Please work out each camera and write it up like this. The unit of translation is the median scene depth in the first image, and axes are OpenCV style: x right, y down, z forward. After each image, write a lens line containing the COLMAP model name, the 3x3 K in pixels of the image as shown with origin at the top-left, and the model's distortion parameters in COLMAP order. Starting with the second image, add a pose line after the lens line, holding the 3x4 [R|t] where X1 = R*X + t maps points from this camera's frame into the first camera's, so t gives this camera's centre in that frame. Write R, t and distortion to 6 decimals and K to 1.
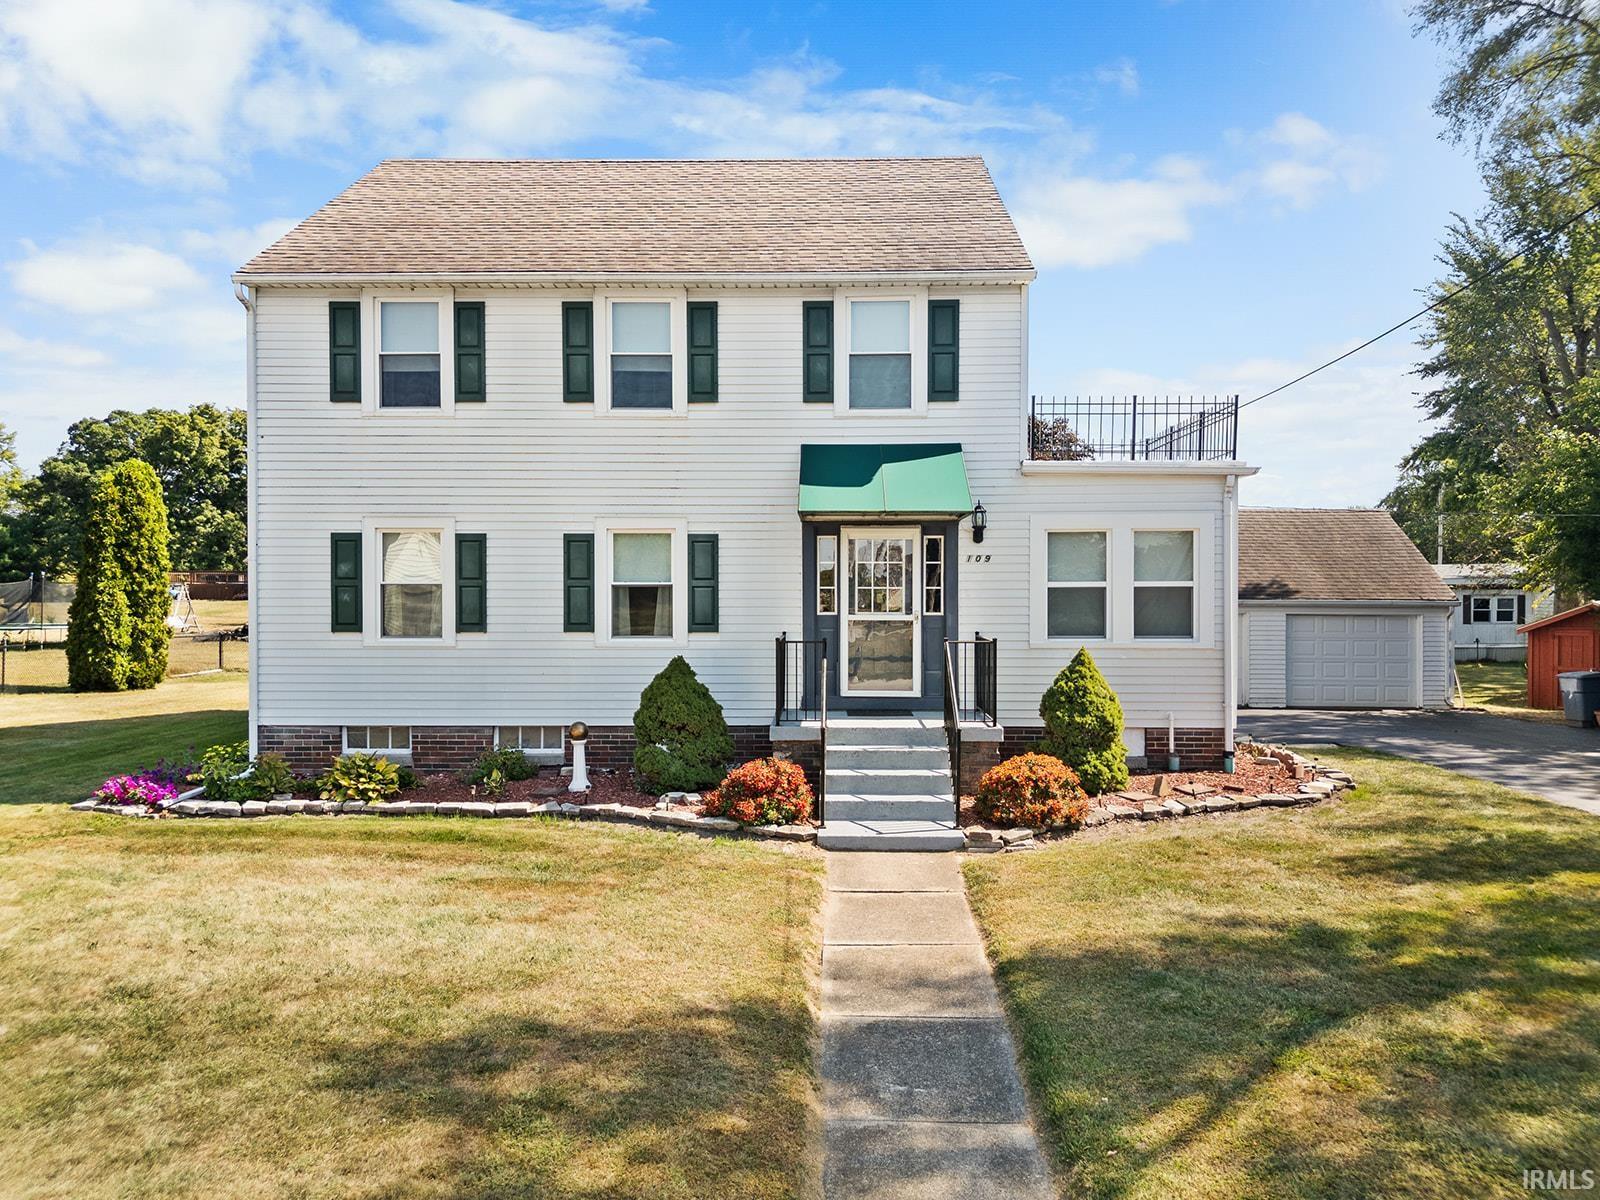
lens RADIAL K [[1114.8, 0, 800.0], [0, 1114.8, 600.0], [0, 0, 1]] dist [0.074202, -0.053849]
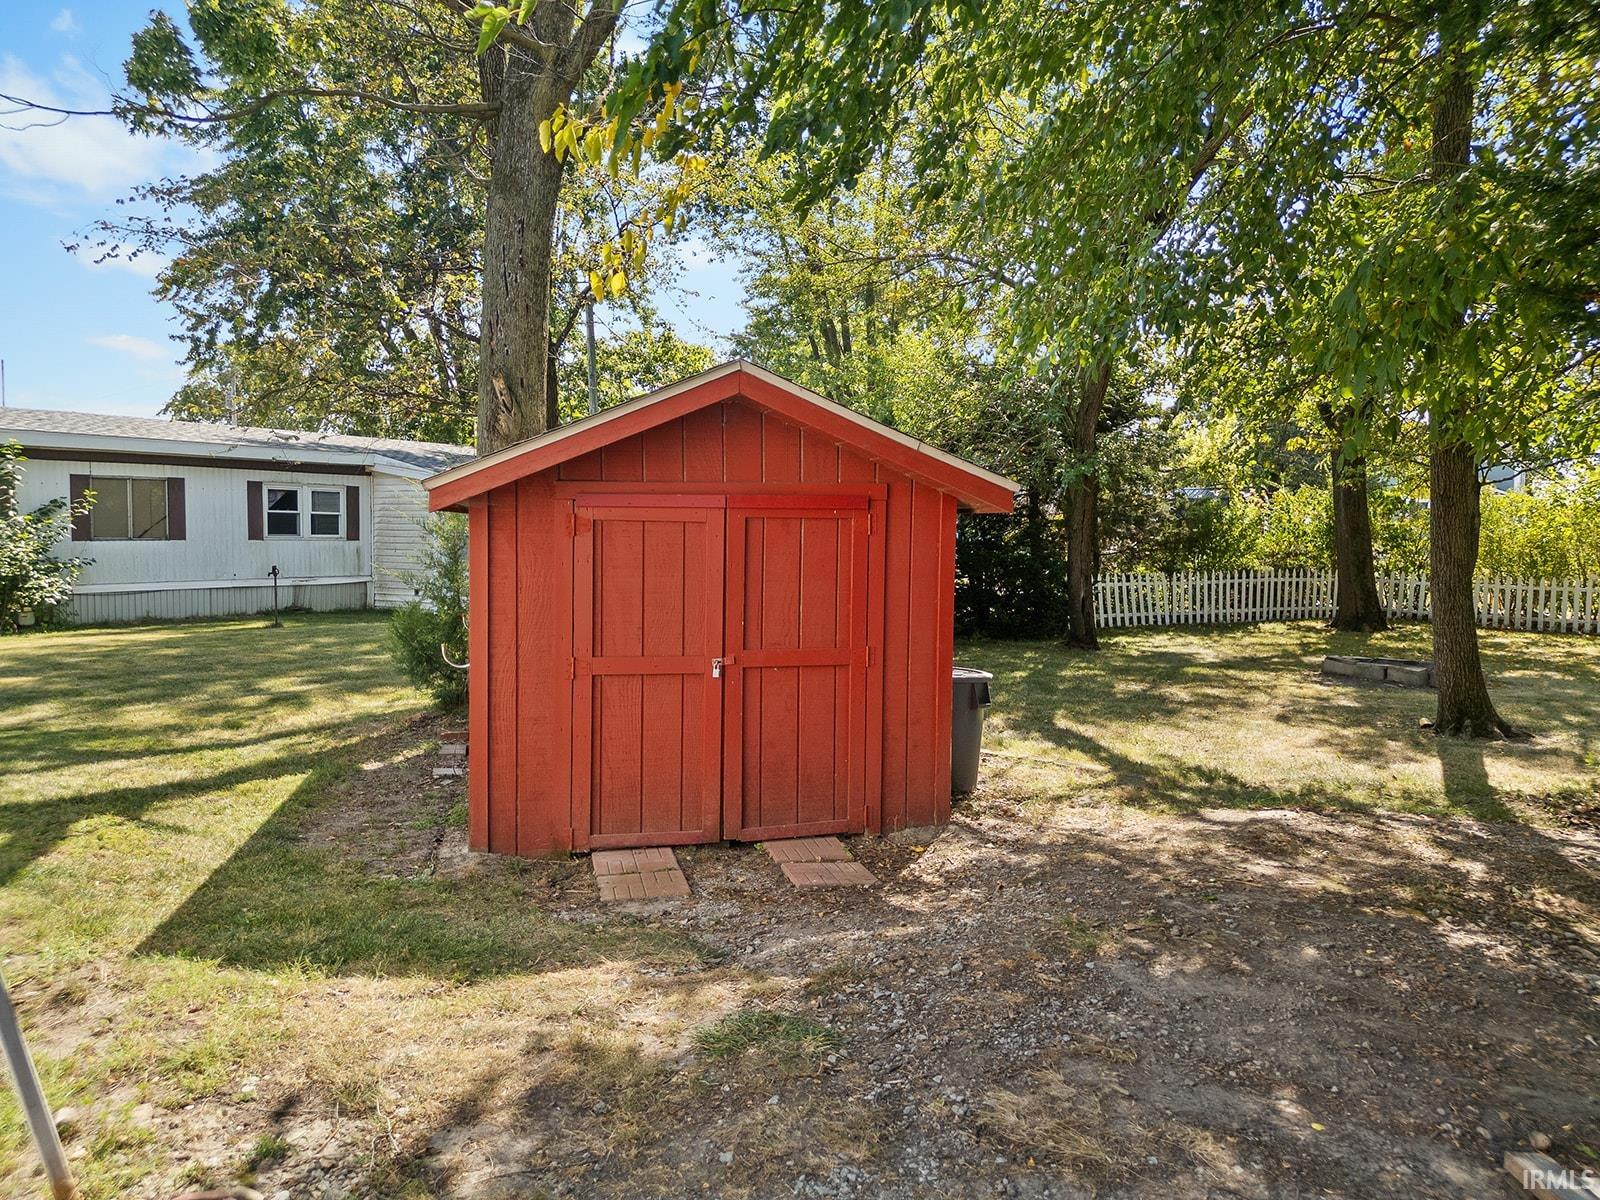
lens RADIAL K [[1114.8, 0, 800.0], [0, 1114.8, 600.0], [0, 0, 1]] dist [0.074202, -0.053849]
pose [[0.571157, -0.036762, 0.820017, 0.504093], [-0.005776, 0.998792, 0.048799, 0.035326], [-0.820821, -0.032608, 0.570255, 0.831200]]
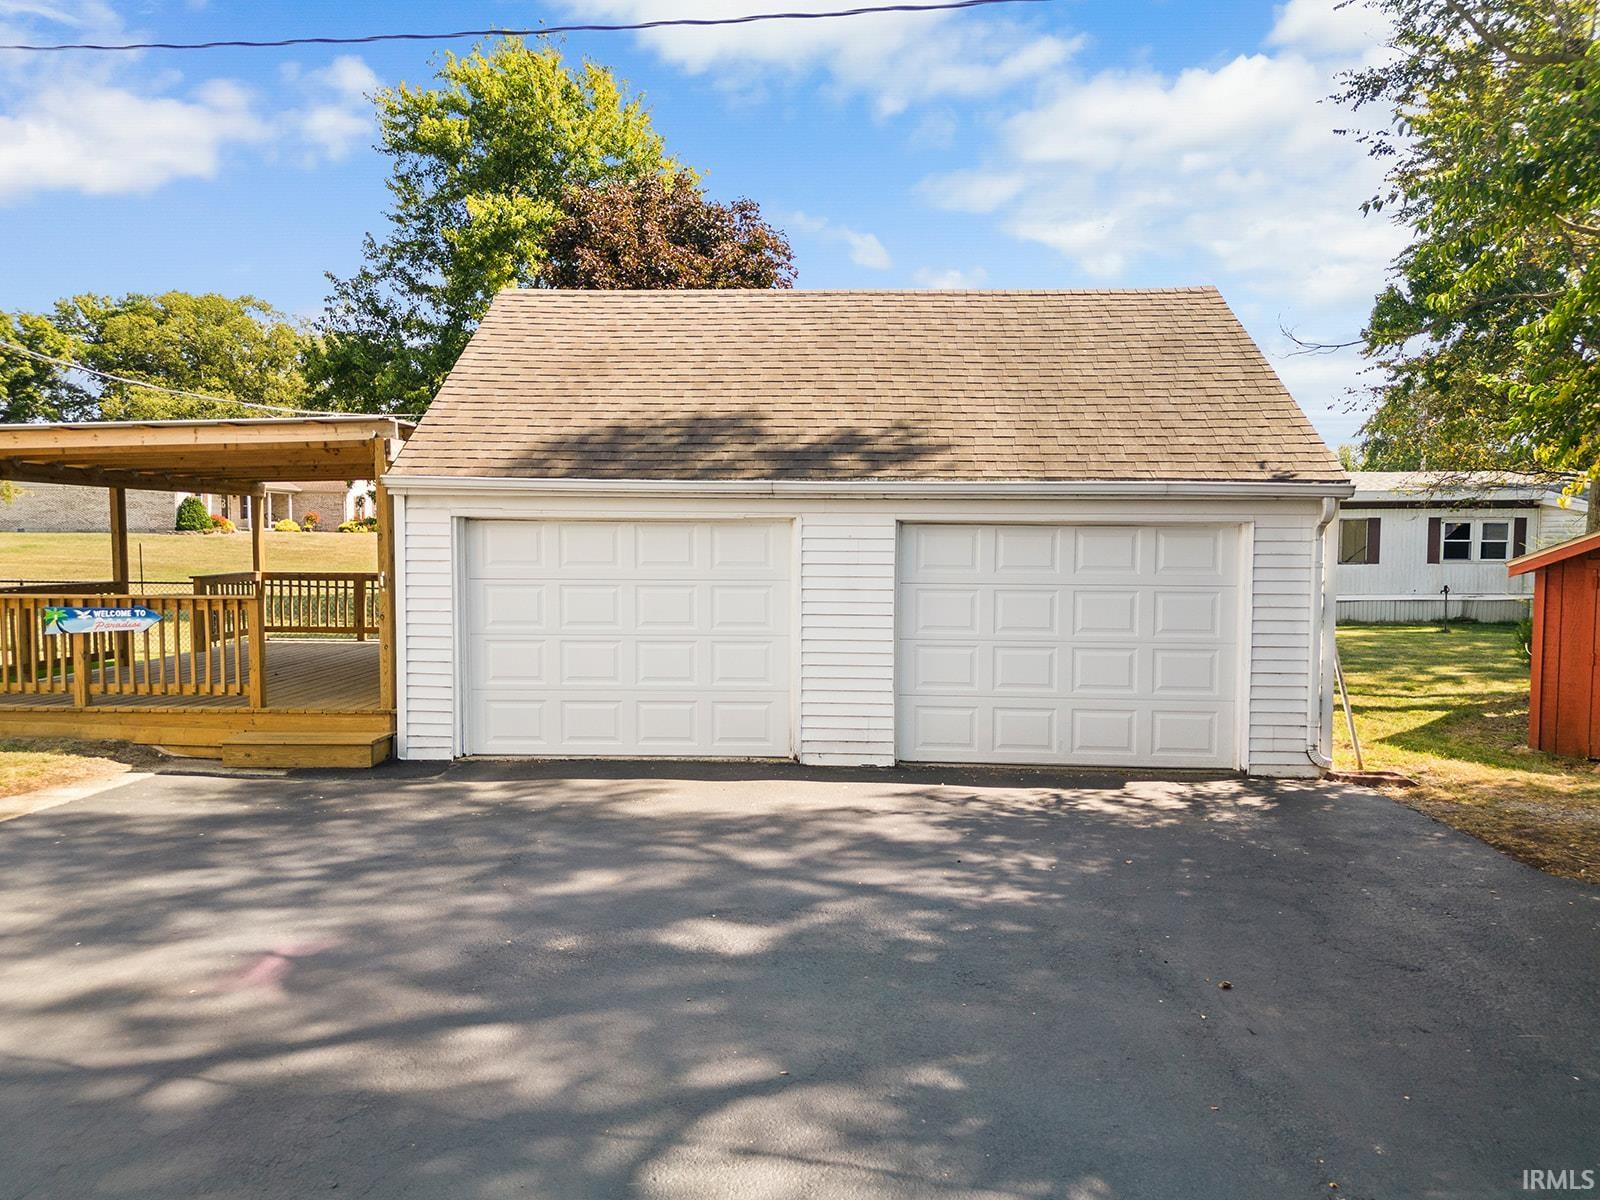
lens RADIAL K [[1114.8, 0, 800.0], [0, 1114.8, 600.0], [0, 0, 1]] dist [0.074202, -0.053849]
pose [[0.999987, 0.004691, 0.001954, 0.371012], [-0.004782, 0.998783, 0.049086, 0.019583], [-0.001721, -0.049094, 0.998793, 0.585887]]
